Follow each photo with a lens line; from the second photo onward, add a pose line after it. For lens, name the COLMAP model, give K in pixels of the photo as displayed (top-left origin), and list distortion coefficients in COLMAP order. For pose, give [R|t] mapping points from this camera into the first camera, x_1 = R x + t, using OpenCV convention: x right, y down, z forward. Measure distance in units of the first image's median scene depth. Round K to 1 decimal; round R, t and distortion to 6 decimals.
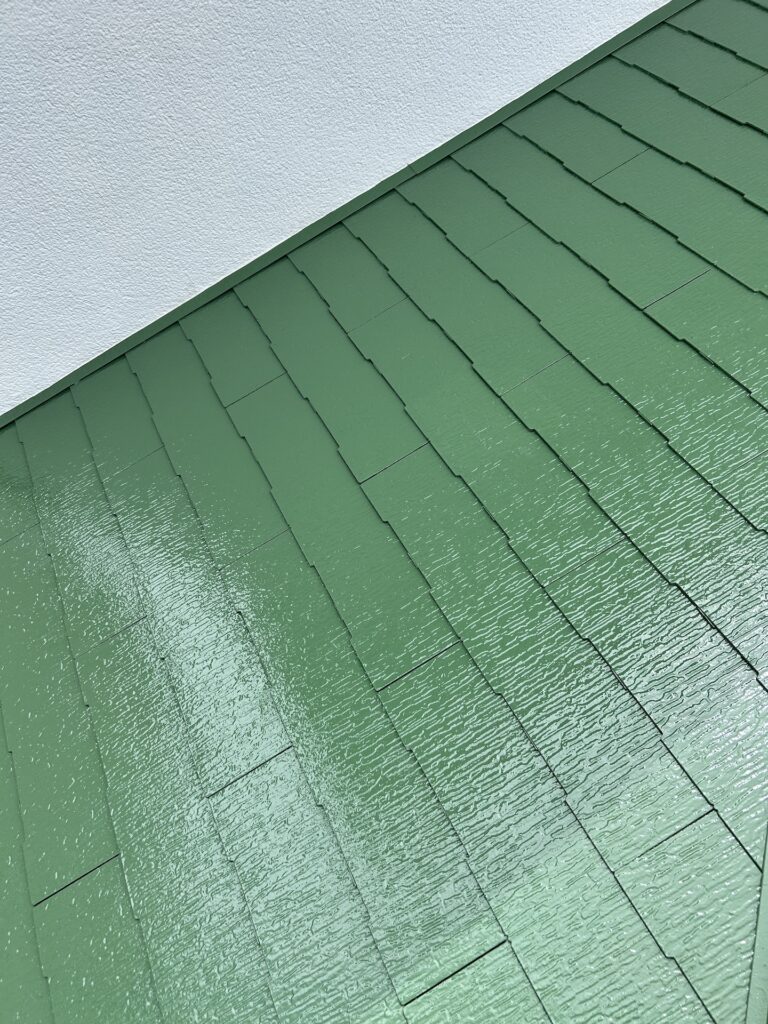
lens RADIAL K [[766.2, 0, 384.0], [0, 766.2, 512.0], [0, 0, 1]] dist [0.052231, -0.064590]
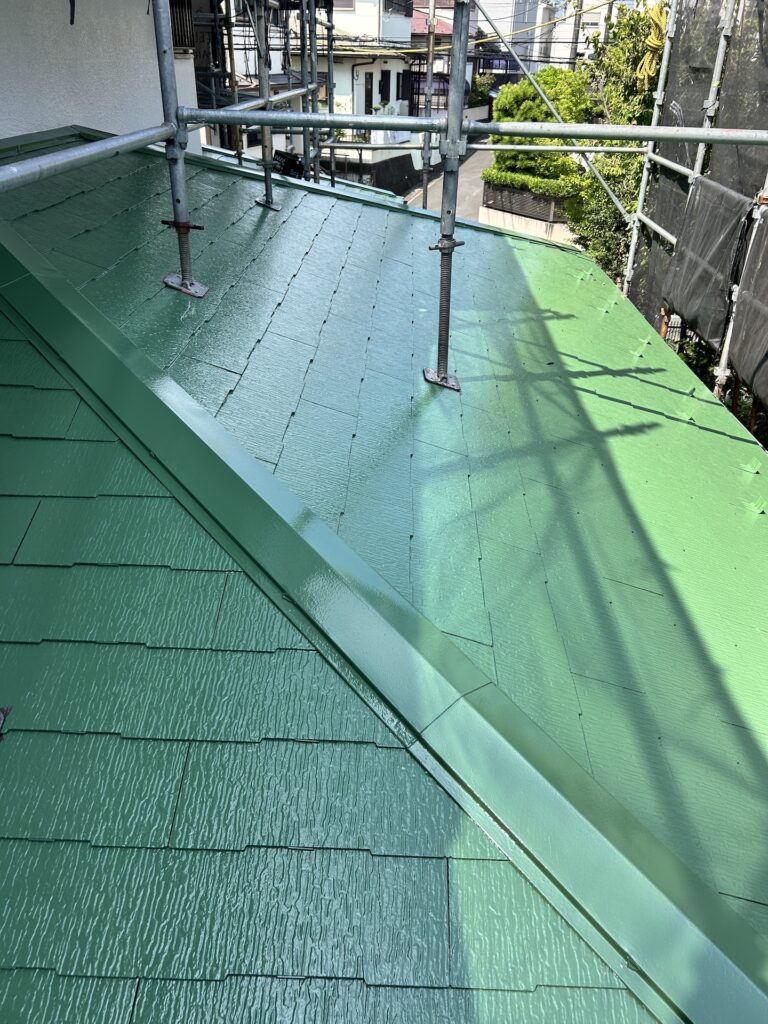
lens RADIAL K [[766.2, 0, 384.0], [0, 766.2, 512.0], [0, 0, 1]] dist [0.052231, -0.064590]
pose [[0.456089, -0.439526, 0.773822, -0.204932], [0.636289, 0.768976, 0.061746, -0.098259], [-0.622189, 0.464212, 0.630387, 0.114979]]
